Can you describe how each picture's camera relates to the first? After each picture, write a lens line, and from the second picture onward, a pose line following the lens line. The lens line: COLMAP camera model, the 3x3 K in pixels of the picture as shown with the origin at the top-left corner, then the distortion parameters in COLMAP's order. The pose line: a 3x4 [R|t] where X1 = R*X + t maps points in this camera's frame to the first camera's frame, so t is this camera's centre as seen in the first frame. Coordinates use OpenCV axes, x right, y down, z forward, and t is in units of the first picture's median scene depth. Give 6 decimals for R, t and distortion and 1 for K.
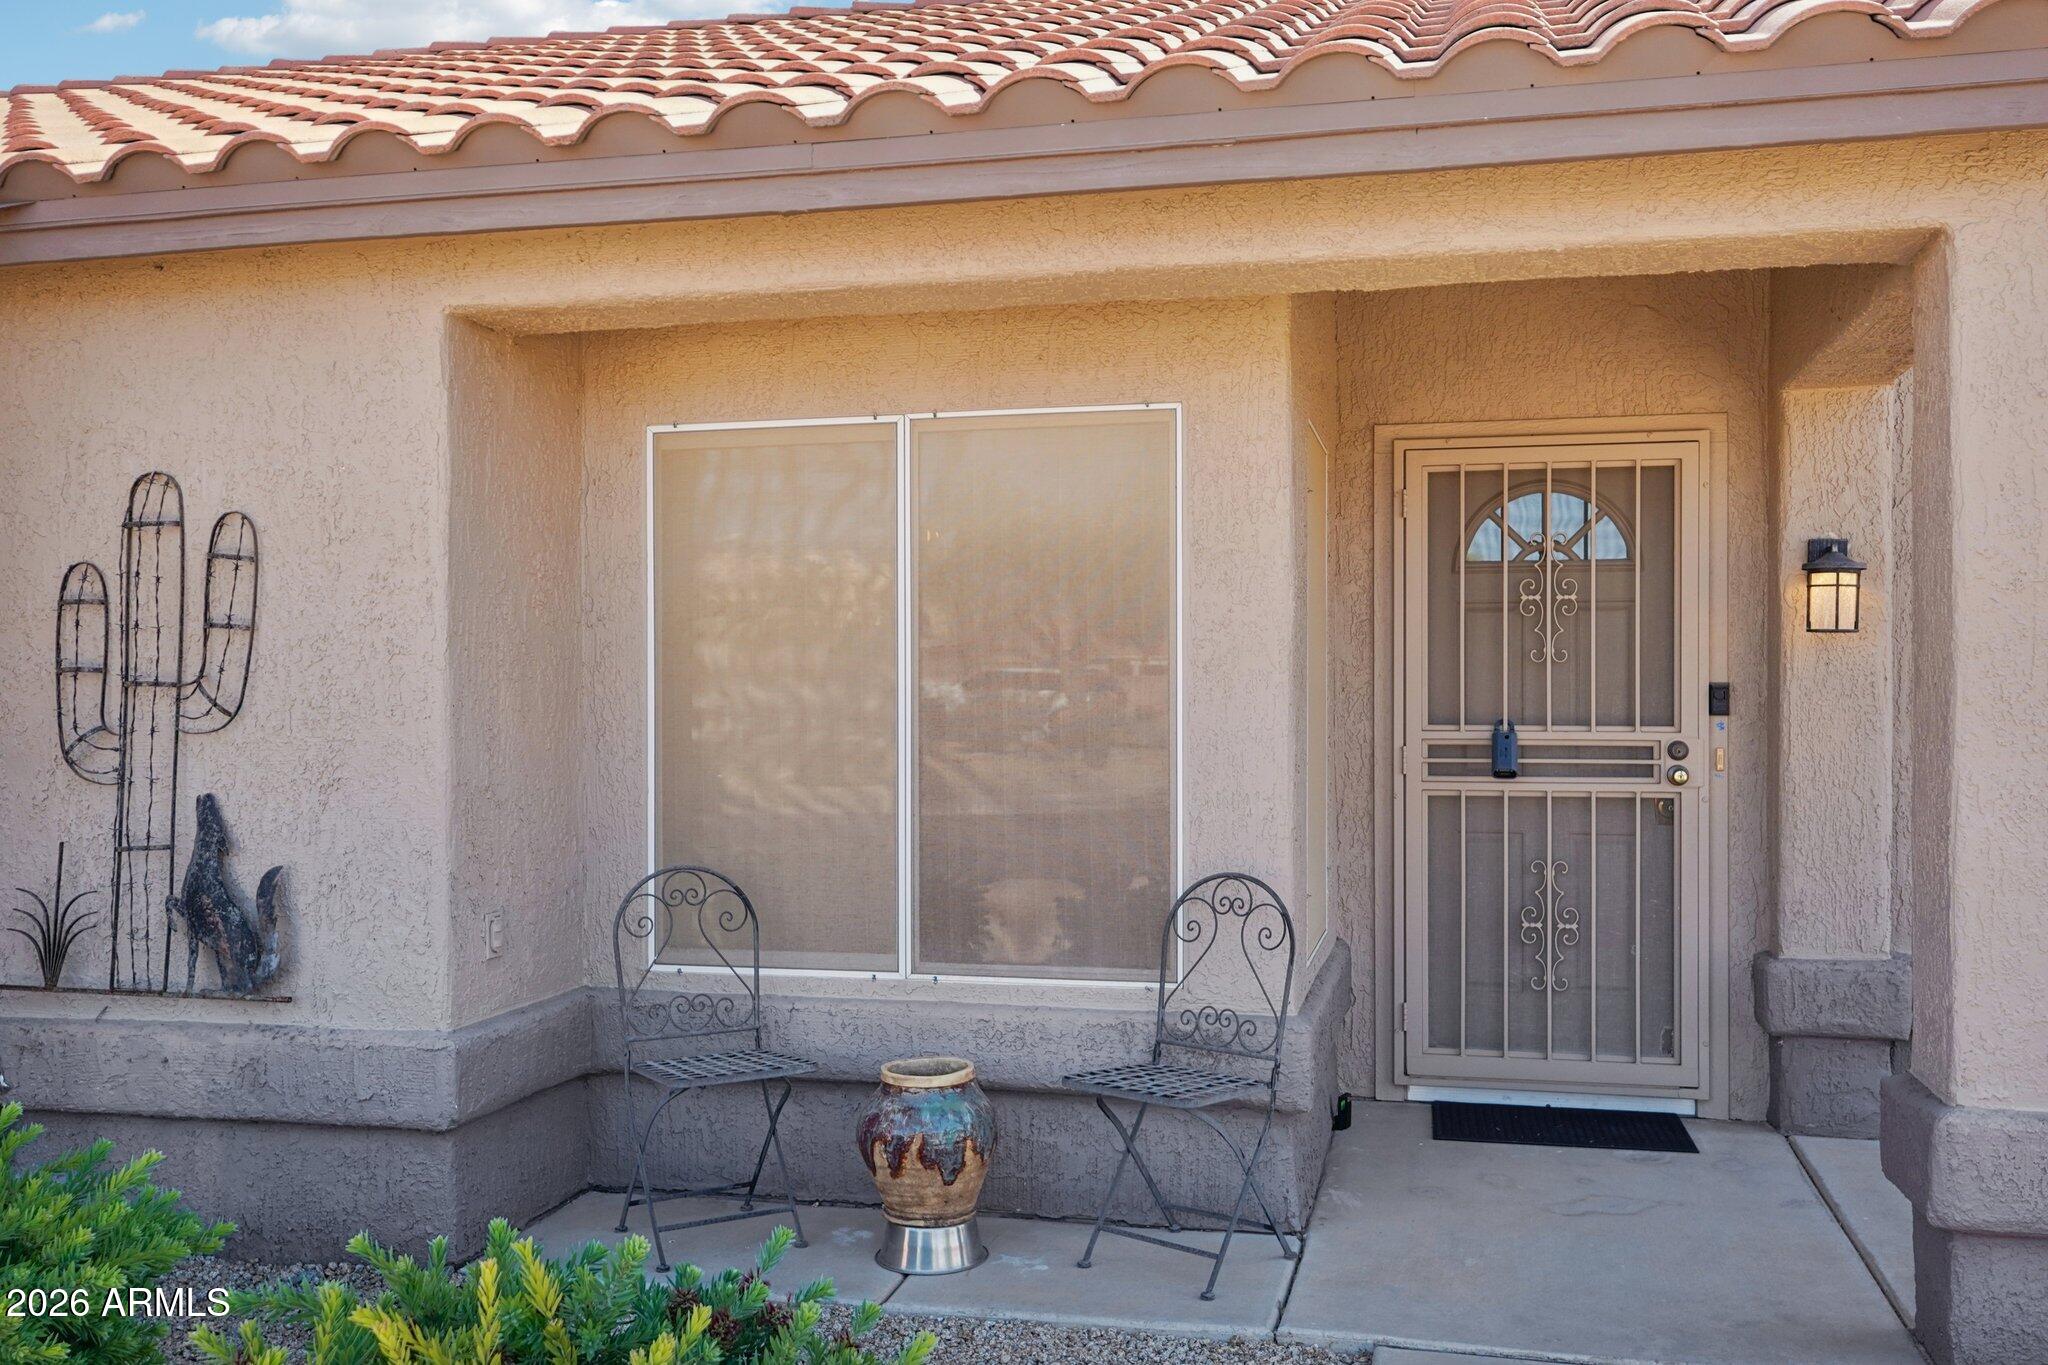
lens RADIAL K [[1720.4, 0, 1024.0], [0, 1720.4, 682.5], [0, 0, 1]] dist [0.001321, 0.002677]
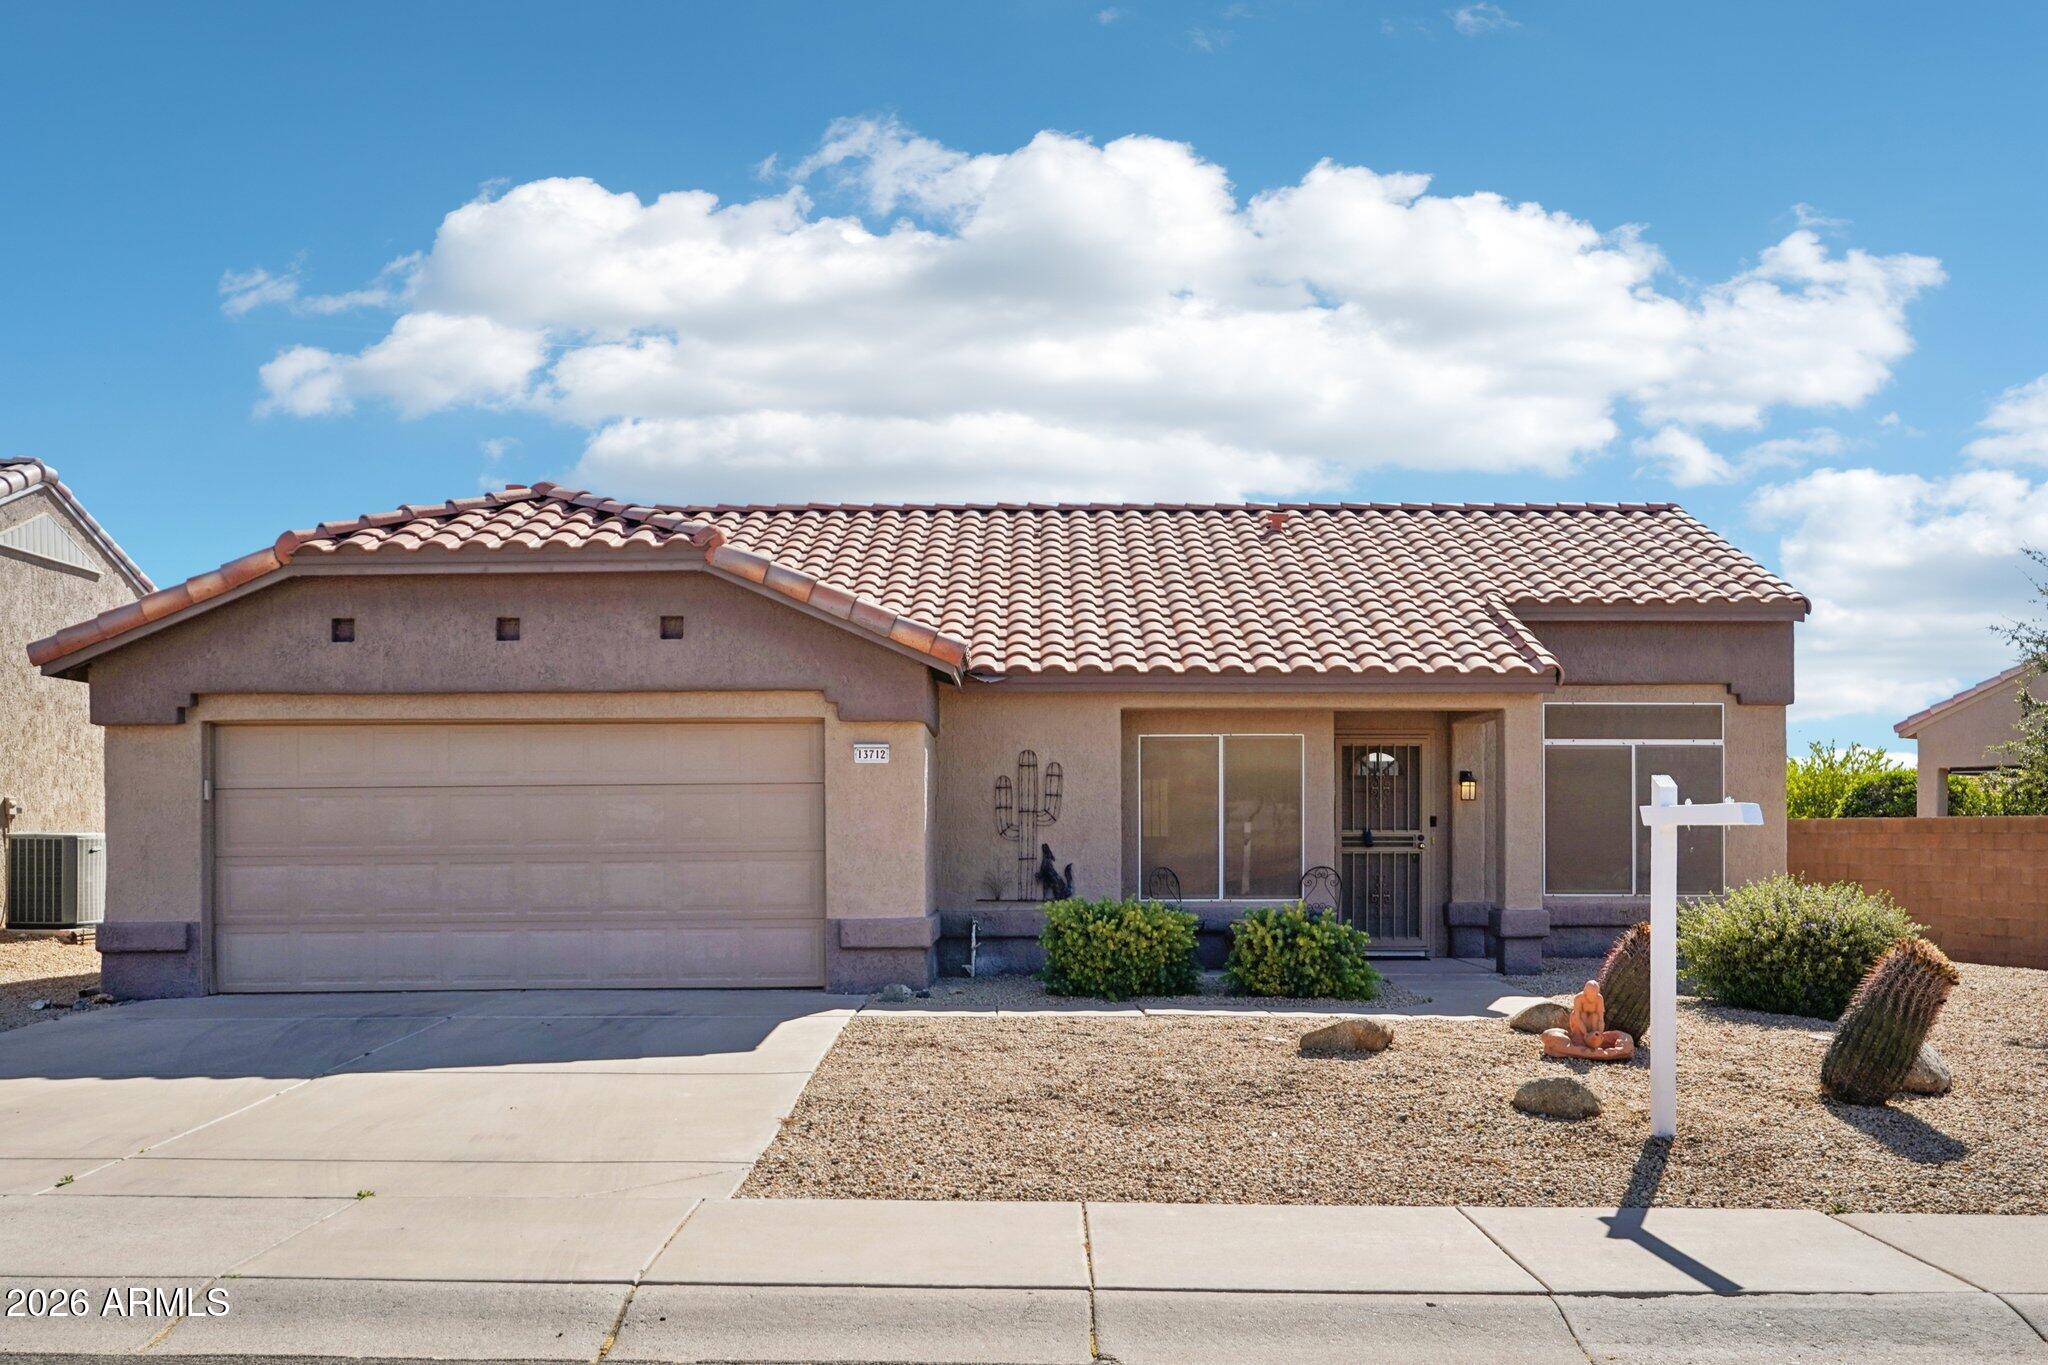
lens RADIAL K [[1789.6, 0, 1023.5], [0, 1789.6, 821.8], [0, 0, 1]] dist [0.082569, 0.002919]
pose [[0.968943, 0.005911, 0.247212, -1.176259], [-0.003830, 0.999953, -0.008896, 0.043971], [-0.247253, 0.007673, 0.968920, -2.070802]]
